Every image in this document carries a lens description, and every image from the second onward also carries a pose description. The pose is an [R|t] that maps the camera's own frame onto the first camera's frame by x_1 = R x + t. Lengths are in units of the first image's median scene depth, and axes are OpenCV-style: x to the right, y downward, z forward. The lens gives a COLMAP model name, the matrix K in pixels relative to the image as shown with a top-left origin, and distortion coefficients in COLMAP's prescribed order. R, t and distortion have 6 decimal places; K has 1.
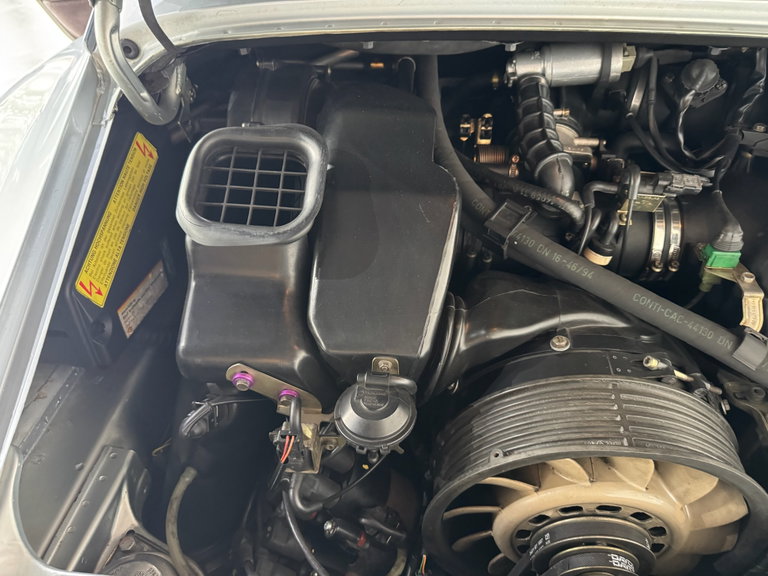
lens RADIAL K [[533.6, 0, 384.7], [0, 533.6, 236.2], [0, 0, 1]] dist [0.060155, -0.127999]
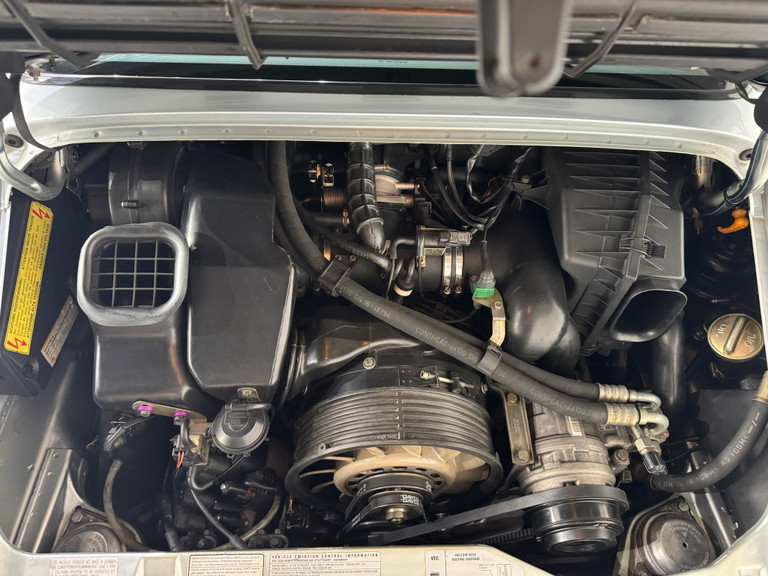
lens RADIAL K [[542.2, 0, 384.1], [0, 542.2, 222.1], [0, 0, 1]] dist [0.004482, -0.052224]
pose [[0.989570, -0.069628, 0.126108, 0.200087], [0.045599, 0.981816, 0.184277, -0.425854], [-0.136646, -0.176604, 0.974751, -0.351983]]
